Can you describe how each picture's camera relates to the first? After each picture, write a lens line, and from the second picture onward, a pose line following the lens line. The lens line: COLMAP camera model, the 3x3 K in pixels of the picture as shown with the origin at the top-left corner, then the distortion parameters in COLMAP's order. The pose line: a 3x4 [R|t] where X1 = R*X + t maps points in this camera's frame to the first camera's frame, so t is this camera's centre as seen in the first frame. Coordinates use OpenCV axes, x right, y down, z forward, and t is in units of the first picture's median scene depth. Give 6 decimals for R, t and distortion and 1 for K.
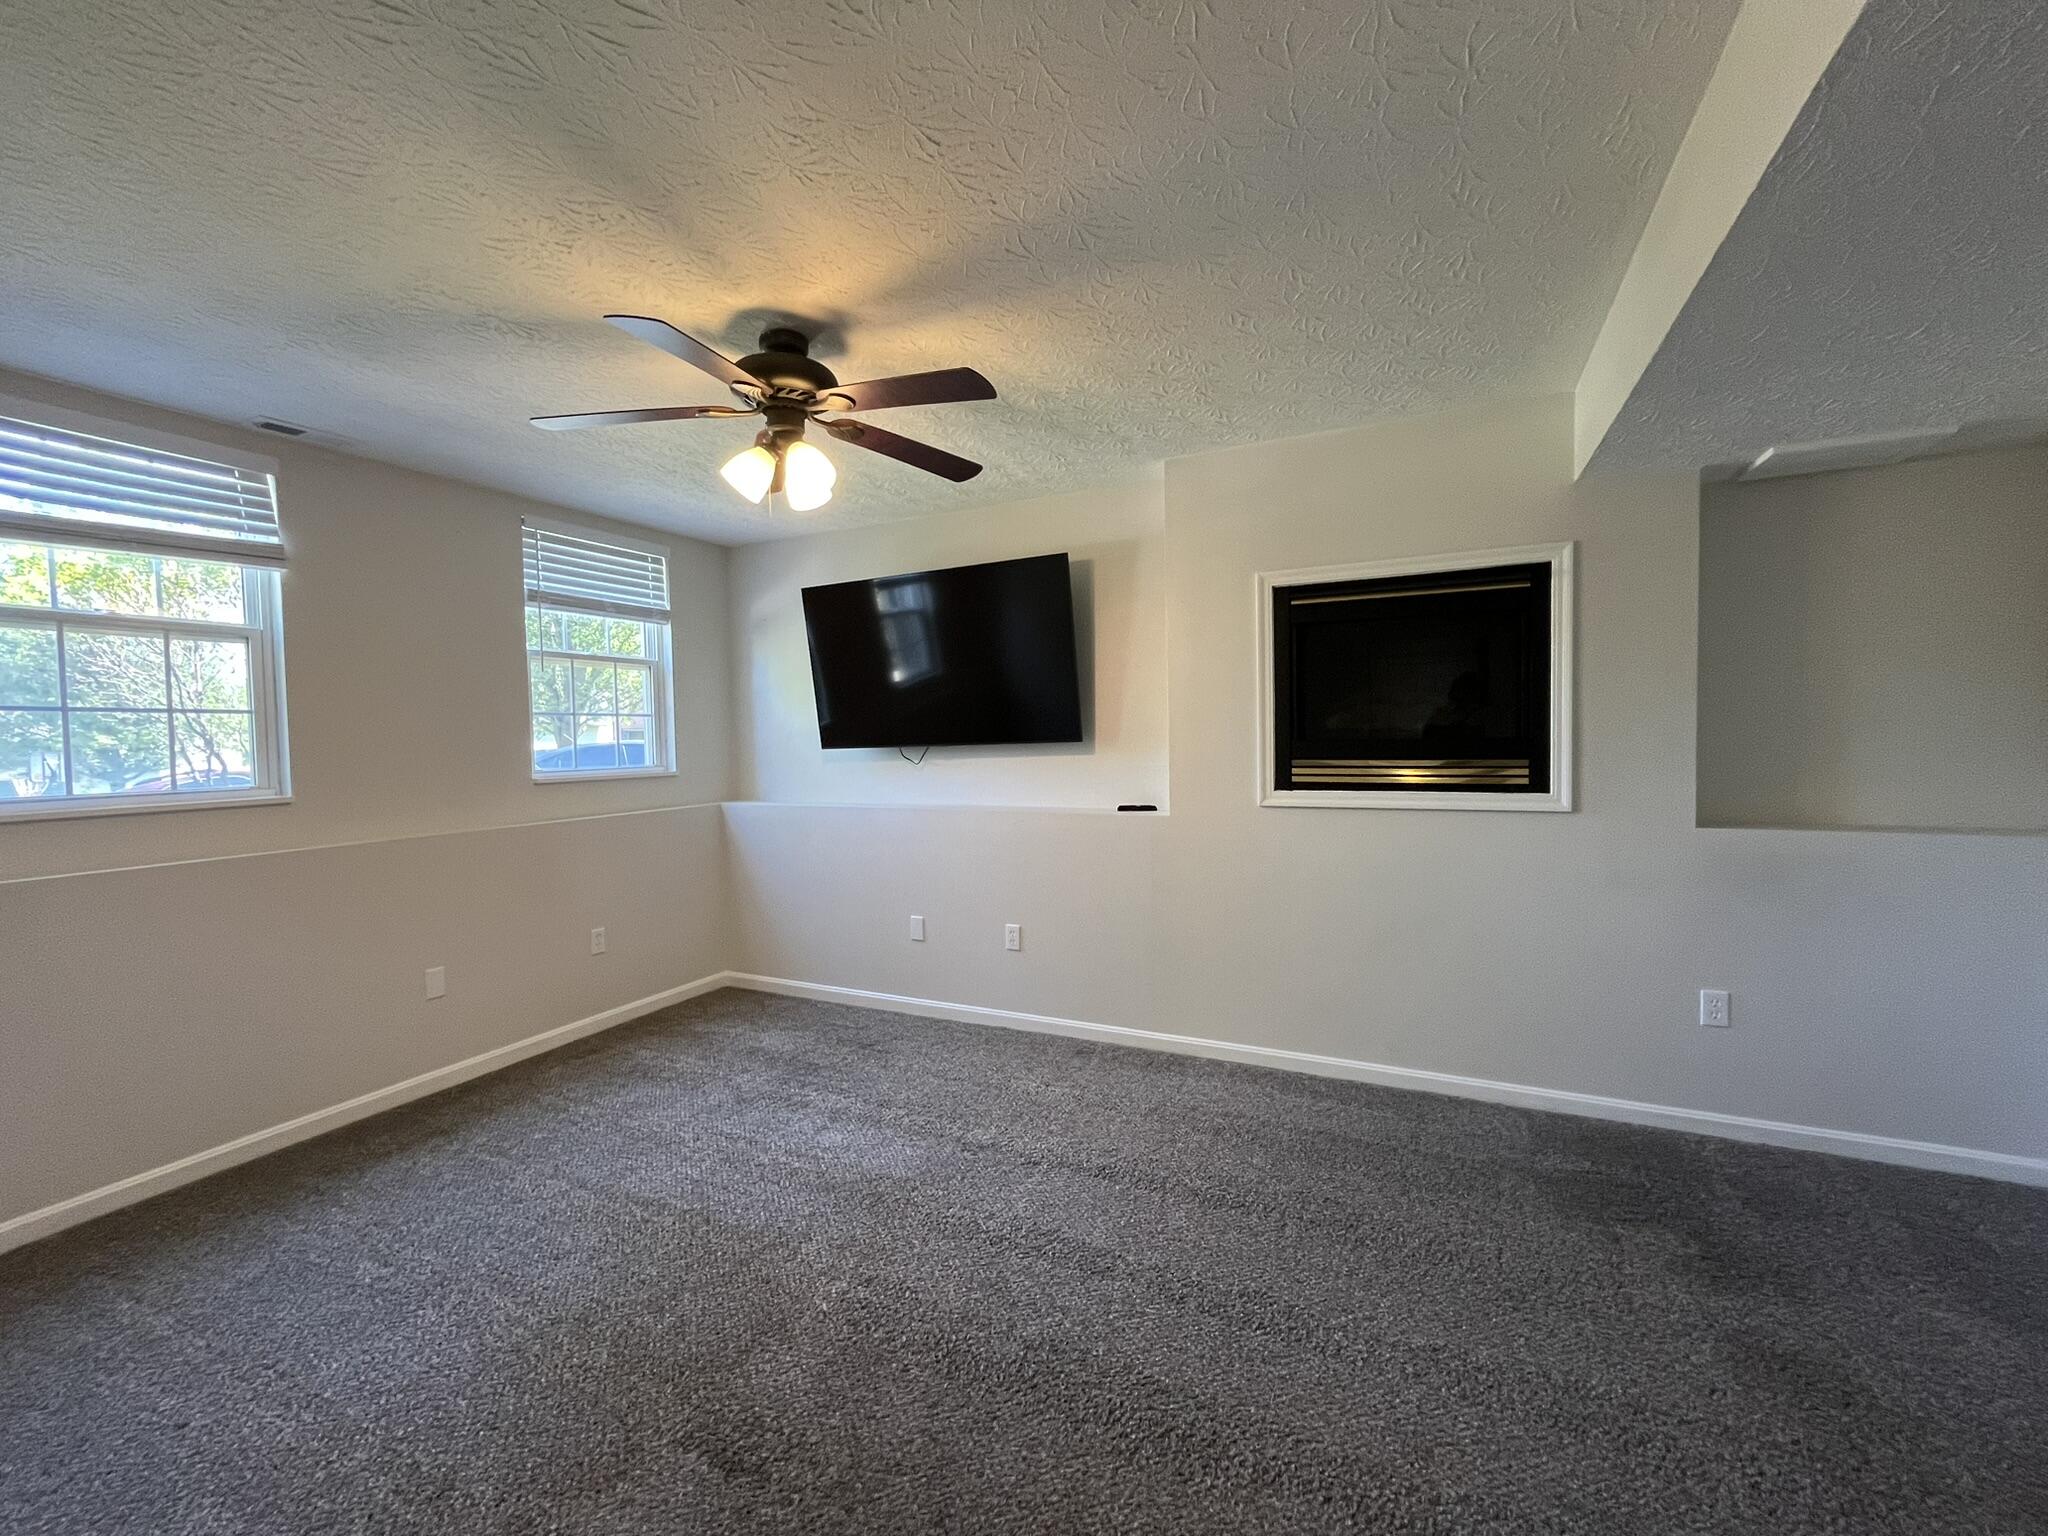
lens RADIAL K [[831.8, 0, 1025.6], [0, 831.8, 776.7], [0, 0, 1]] dist [-0.003834, 0.000368]
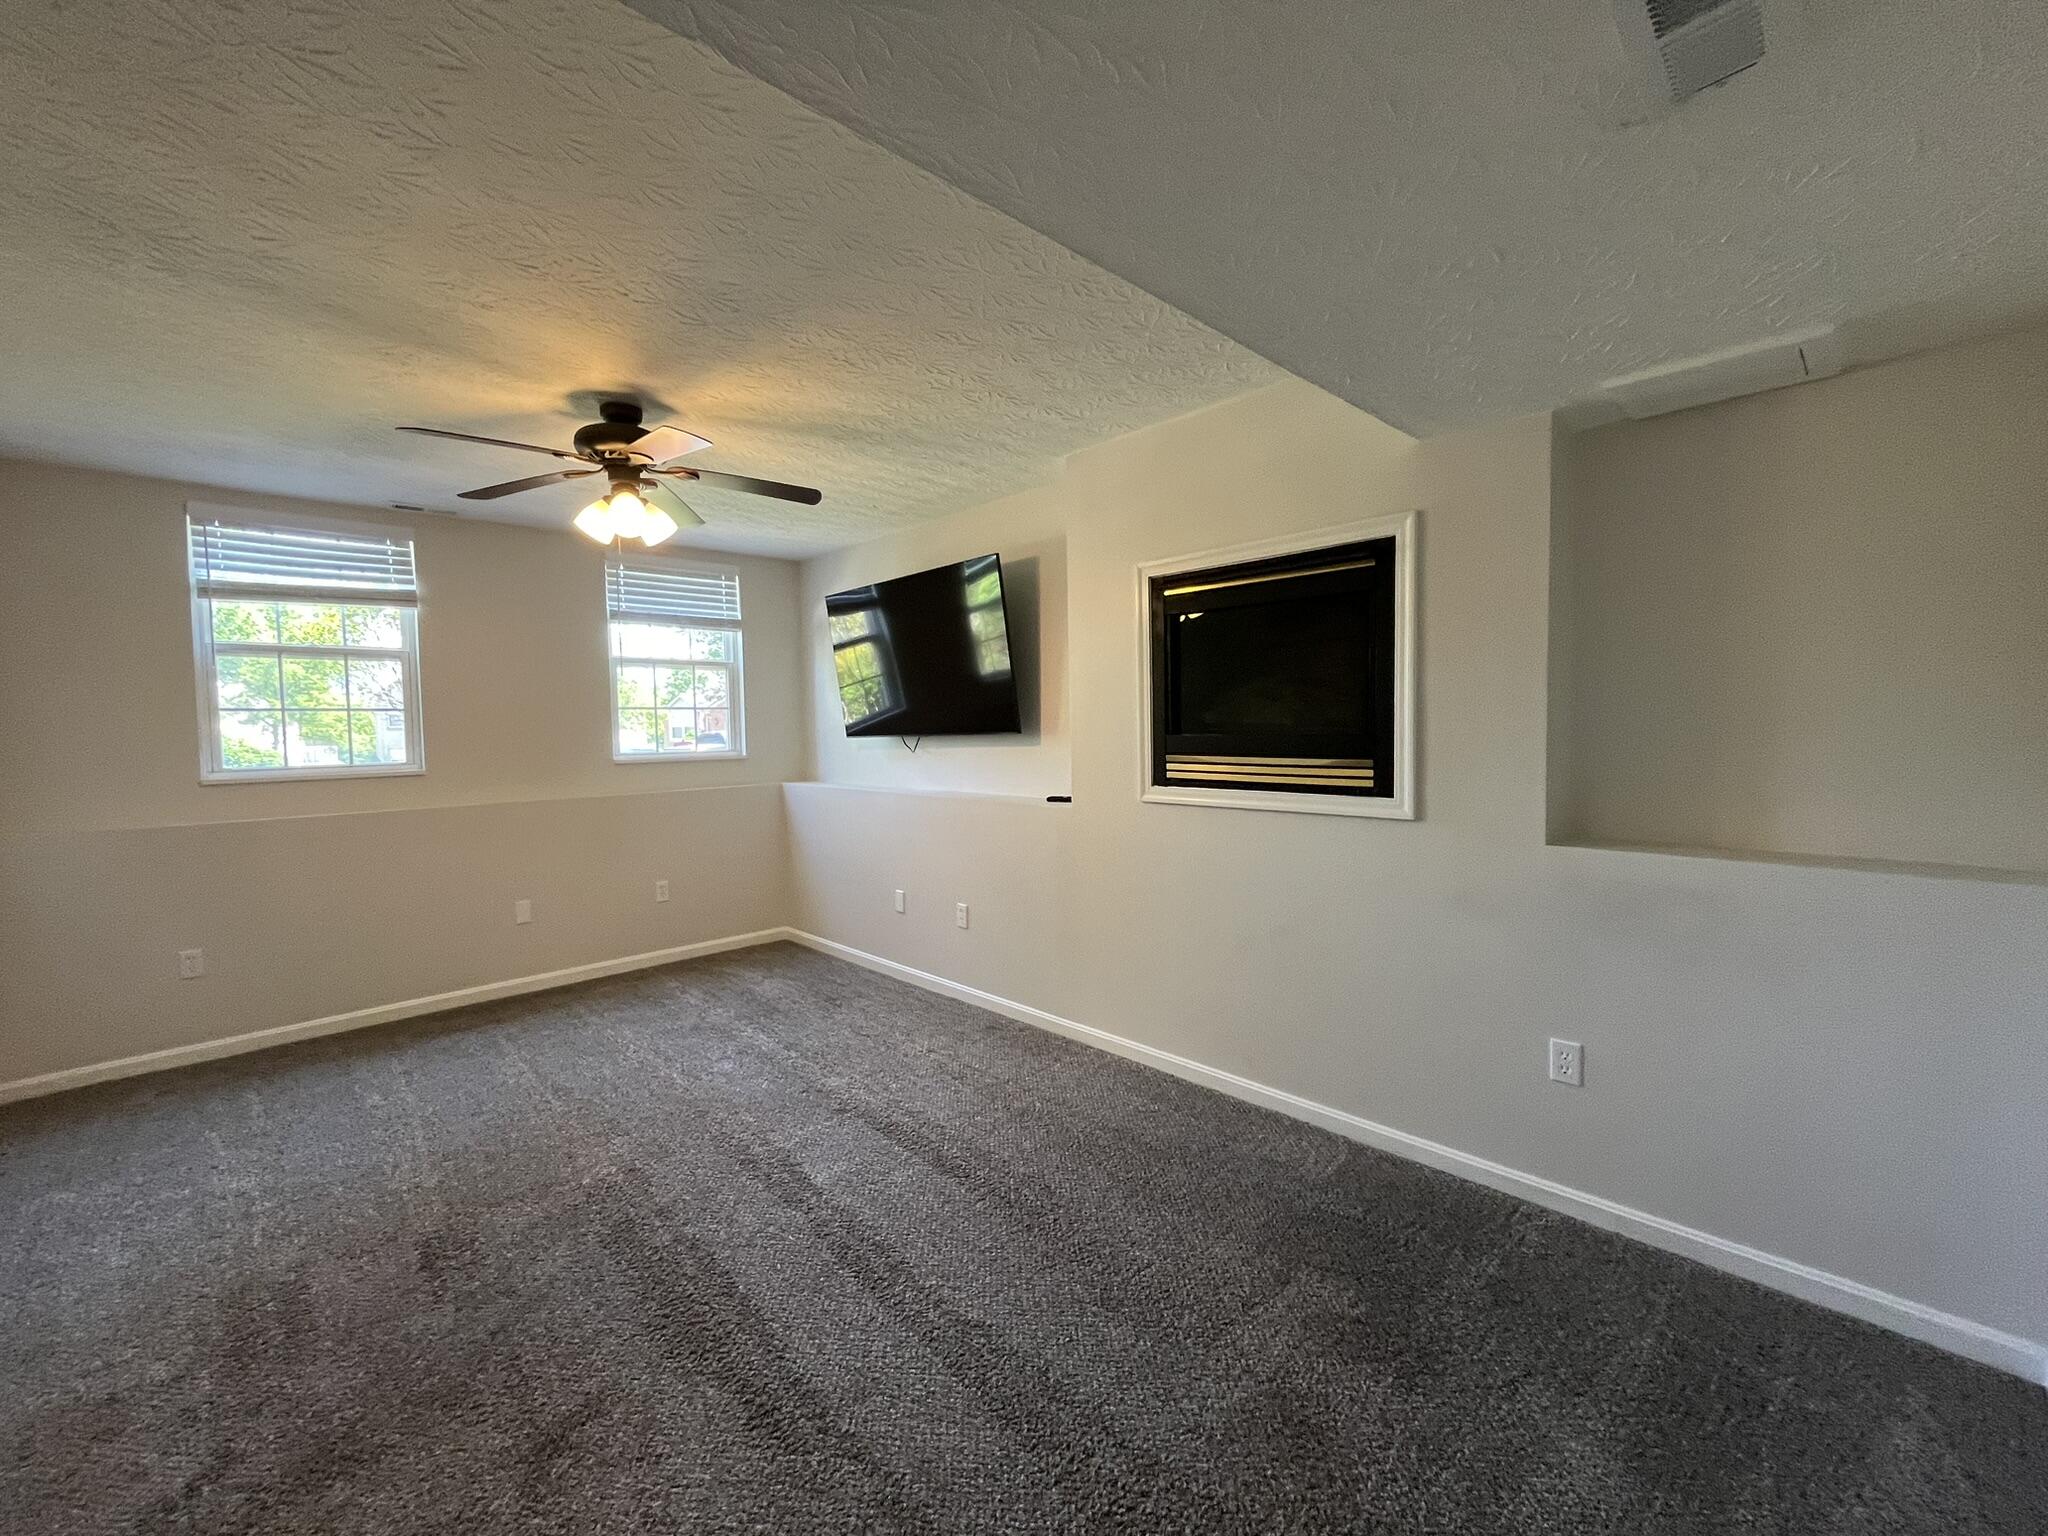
lens RADIAL K [[831.8, 0, 1022.9], [0, 831.8, 777.7], [0, 0, 1]] dist [-0.003834, 0.000368]
pose [[0.939396, 0.024966, -0.341923, 0.541535], [-0.017793, 0.999551, 0.024098, -0.015505], [0.342371, -0.016554, 0.939419, 0.028946]]
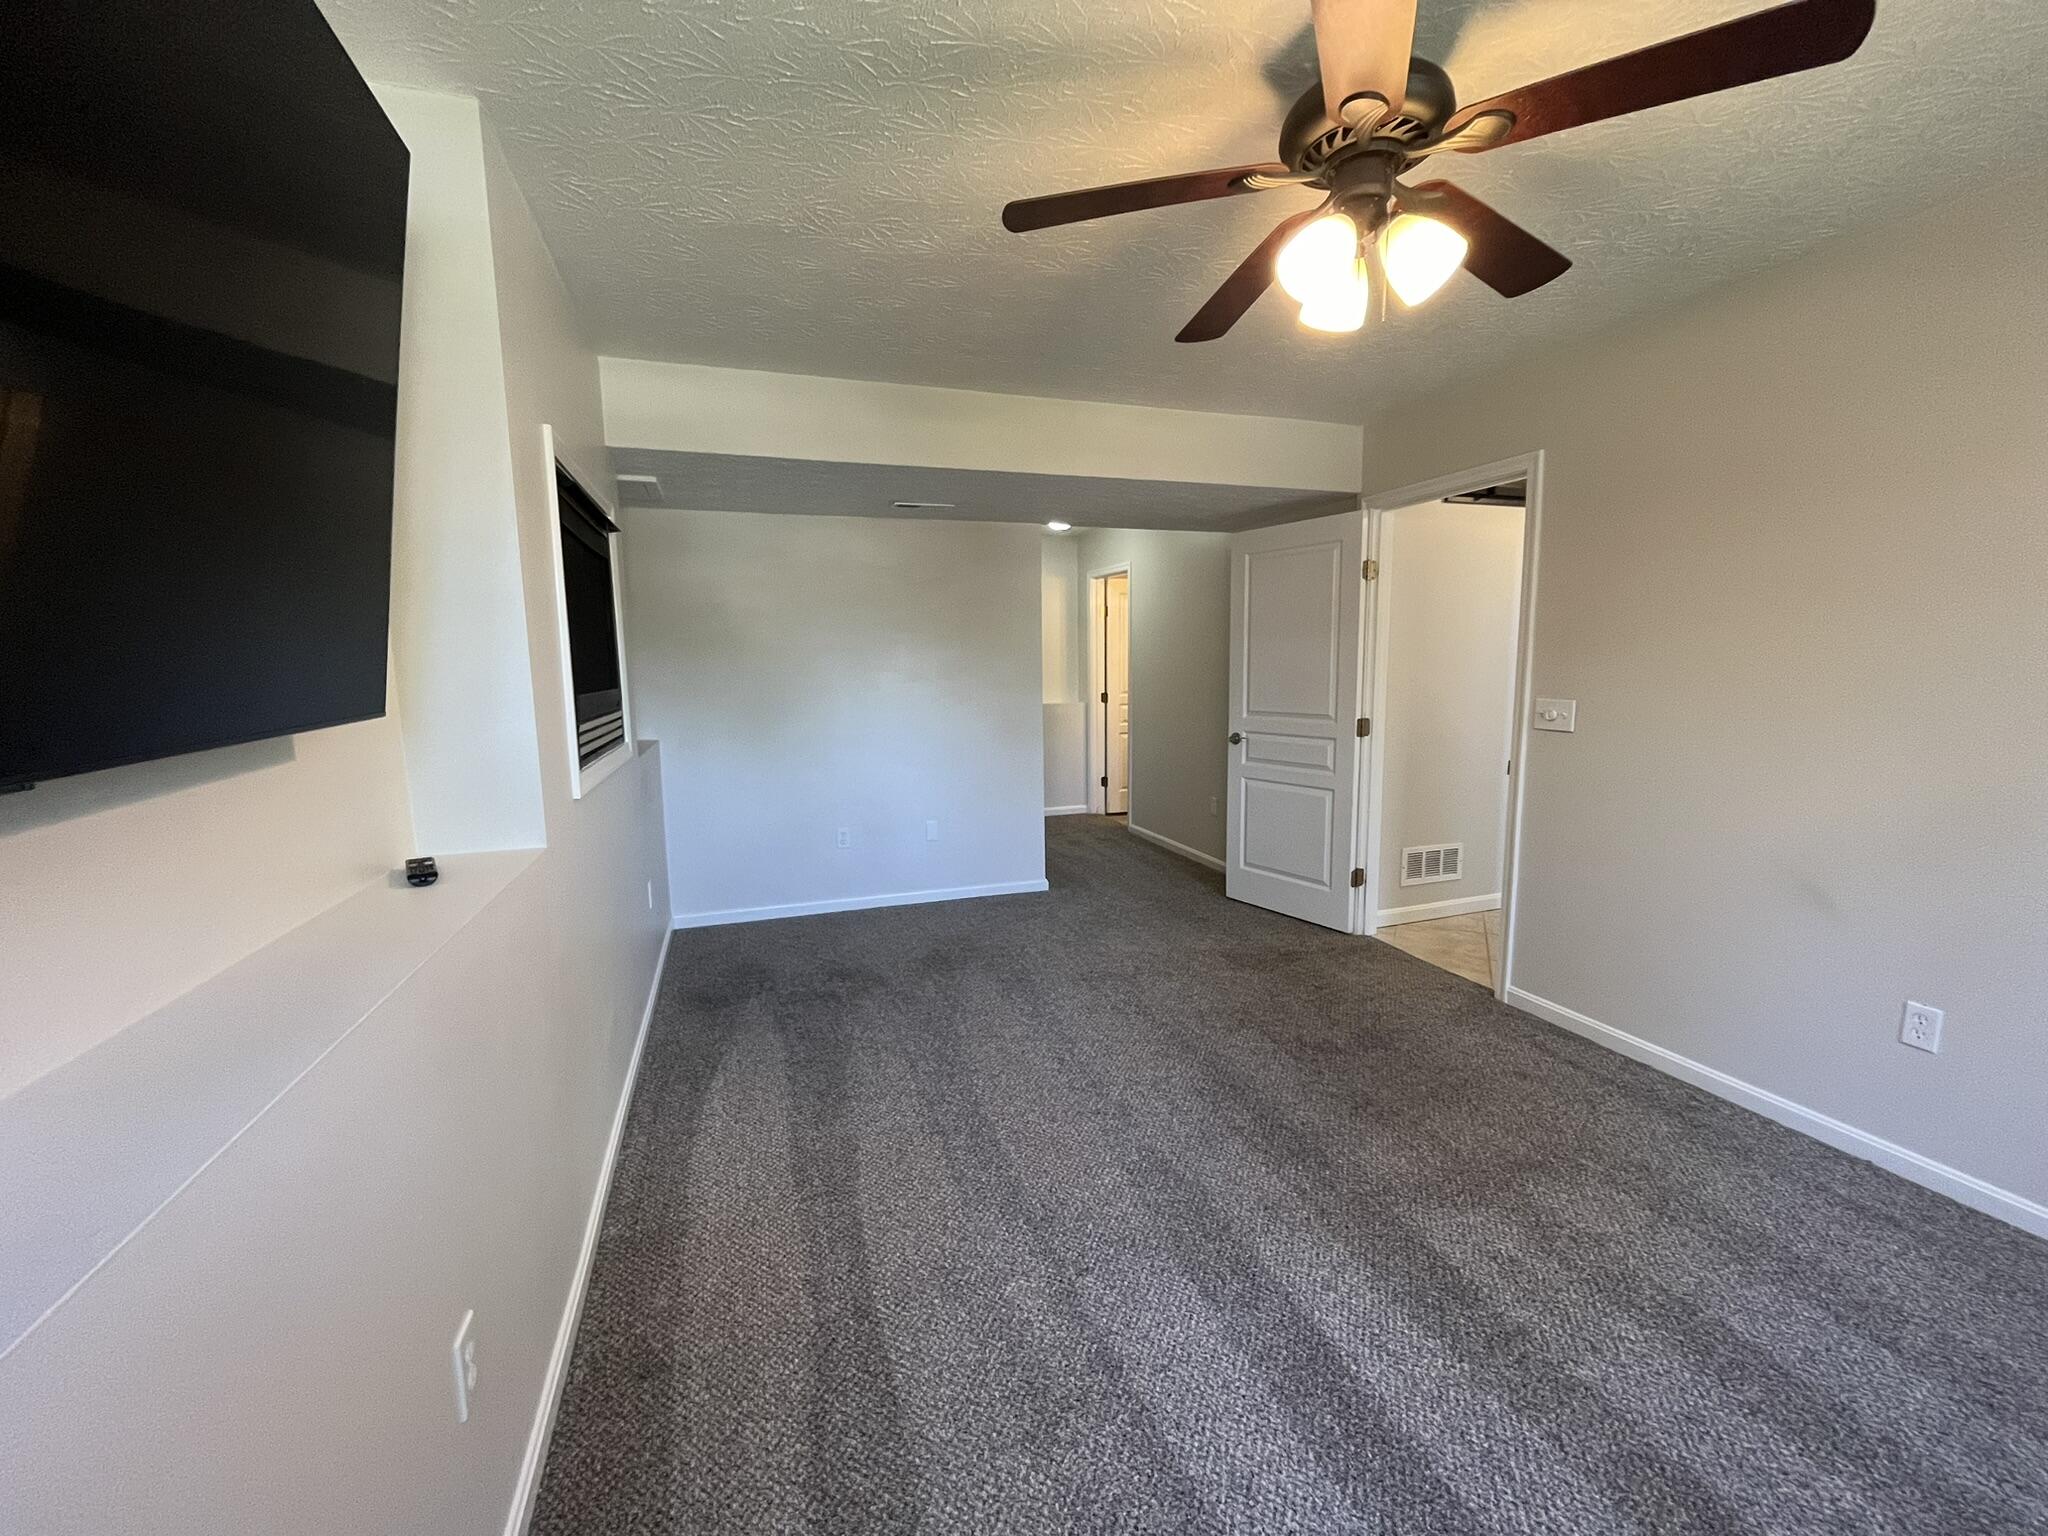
lens RADIAL K [[831.8, 0, 1024.3], [0, 831.8, 770.1], [0, 0, 1]] dist [-0.003834, 0.000368]
pose [[-0.705331, -0.068366, 0.705574, -0.465413], [0.053878, 0.987289, 0.149522, -0.071055], [-0.706828, 0.143477, -0.692682, 1.330152]]
